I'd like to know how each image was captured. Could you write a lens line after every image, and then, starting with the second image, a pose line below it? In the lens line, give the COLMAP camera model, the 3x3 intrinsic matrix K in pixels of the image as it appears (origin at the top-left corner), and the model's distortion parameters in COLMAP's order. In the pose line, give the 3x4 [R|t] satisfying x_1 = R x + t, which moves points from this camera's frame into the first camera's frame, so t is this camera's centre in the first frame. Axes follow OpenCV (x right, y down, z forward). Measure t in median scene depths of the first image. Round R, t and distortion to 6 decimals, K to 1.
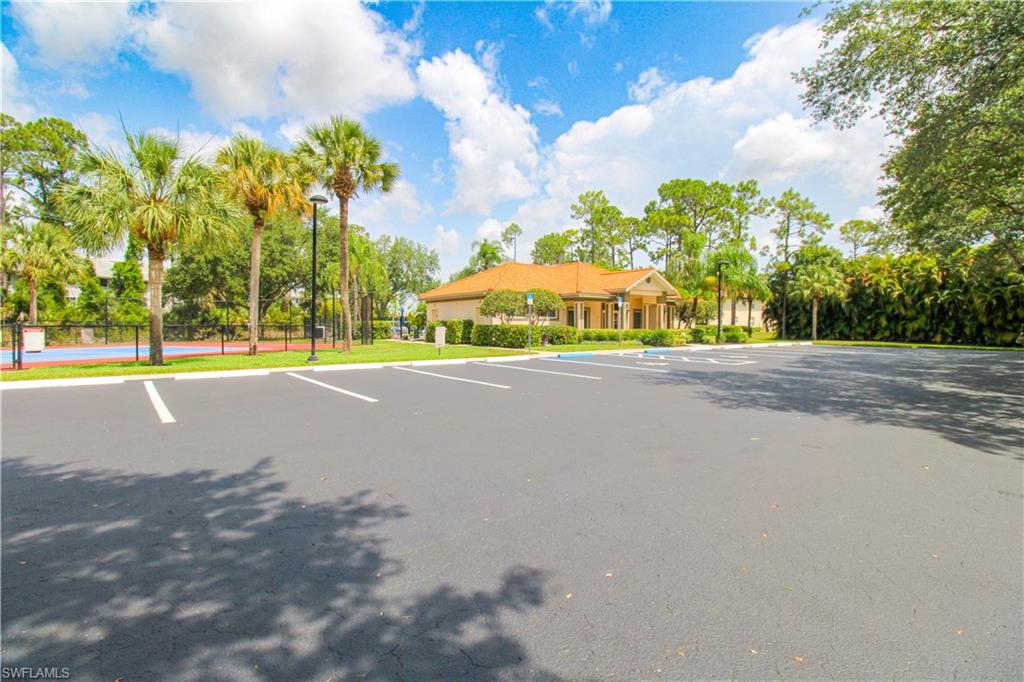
lens RADIAL K [[486.3, 0, 508.3], [0, 486.3, 335.8], [0, 0, 1]] dist [0.014218, -0.012715]
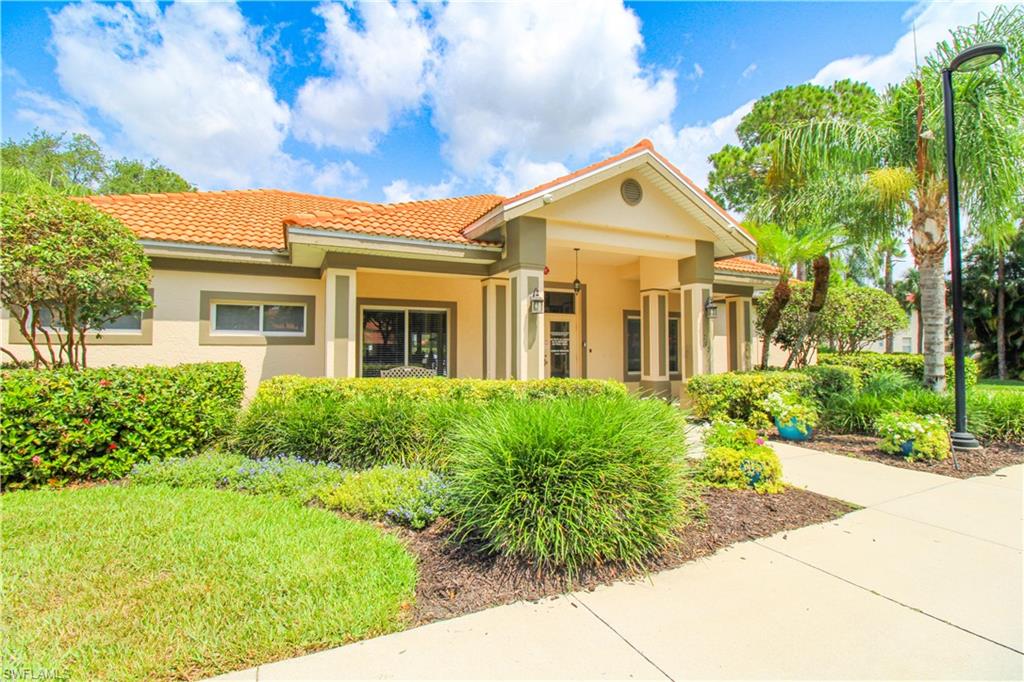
lens RADIAL K [[472.1, 0, 511.2], [0, 472.1, 332.6], [0, 0, 1]] dist [0.001253, -0.013190]
pose [[0.982089, -0.005650, -0.188332, 0.241492], [-0.004569, 0.998542, -0.053785, -0.019636], [0.188362, 0.053683, 0.980631, 0.655461]]
